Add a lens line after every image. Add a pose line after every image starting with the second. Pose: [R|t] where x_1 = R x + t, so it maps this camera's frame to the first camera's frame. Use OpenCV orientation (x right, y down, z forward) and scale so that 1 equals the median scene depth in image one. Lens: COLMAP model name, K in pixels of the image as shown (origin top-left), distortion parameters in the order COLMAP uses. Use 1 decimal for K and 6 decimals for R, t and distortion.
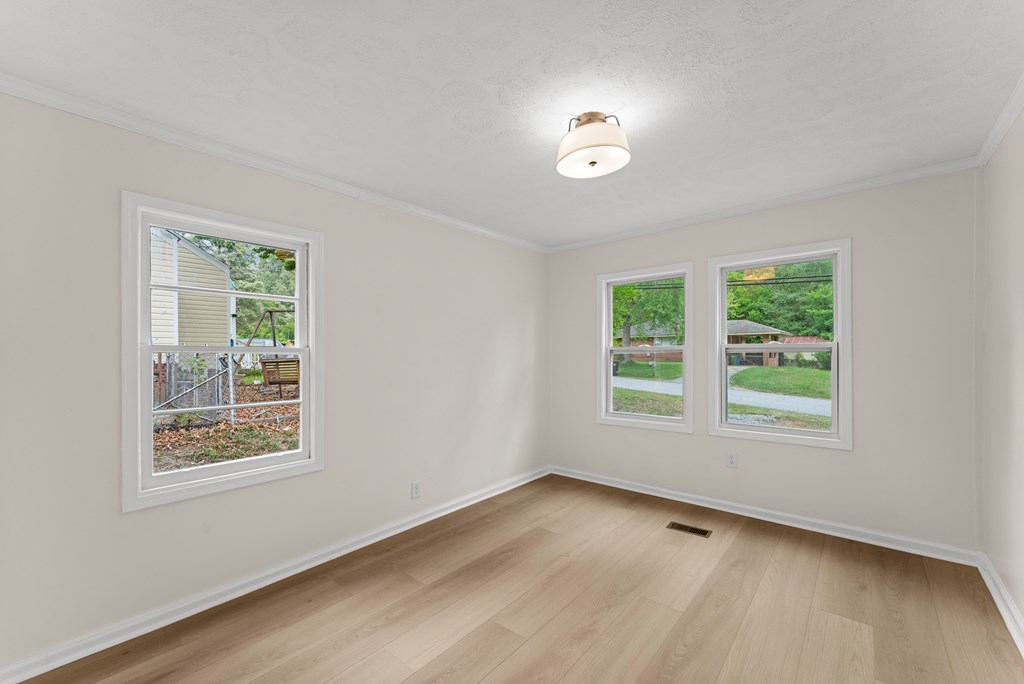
lens RADIAL K [[434.6, 0, 514.5], [0, 434.6, 344.2], [0, 0, 1]] dist [0.000309, 0.000342]
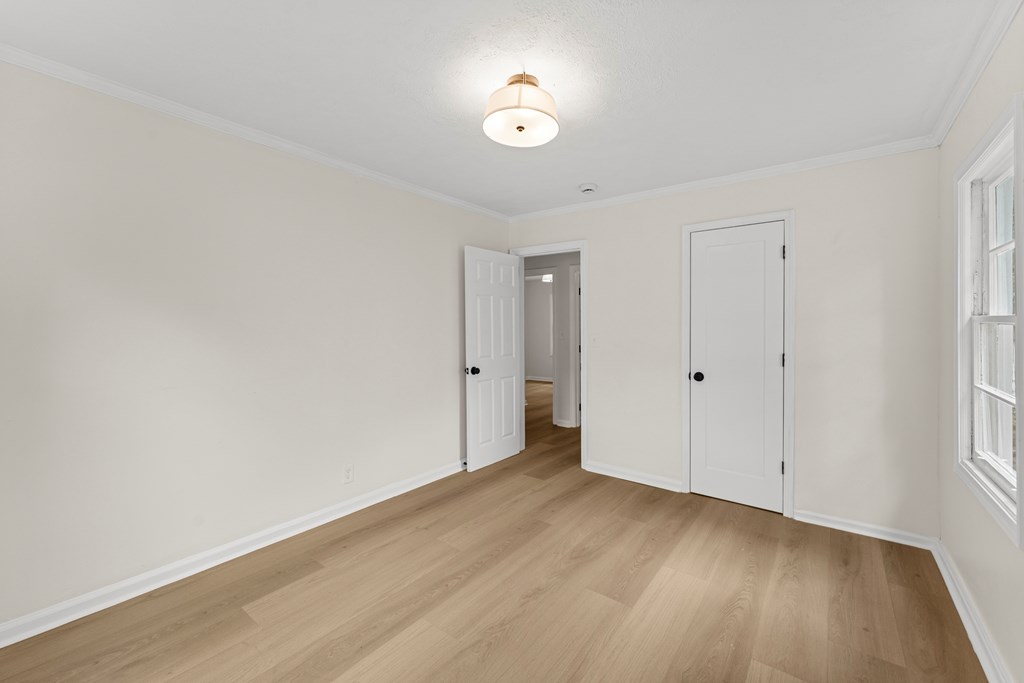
lens RADIAL K [[434.6, 0, 514.5], [0, 434.6, 343.7], [0, 0, 1]] dist [0.000309, 0.000342]
pose [[-0.998797, 0.008659, -0.048256, 0.275751], [0.008147, 0.999909, 0.010786, 0.052552], [0.048345, 0.010380, -0.998777, 2.217834]]
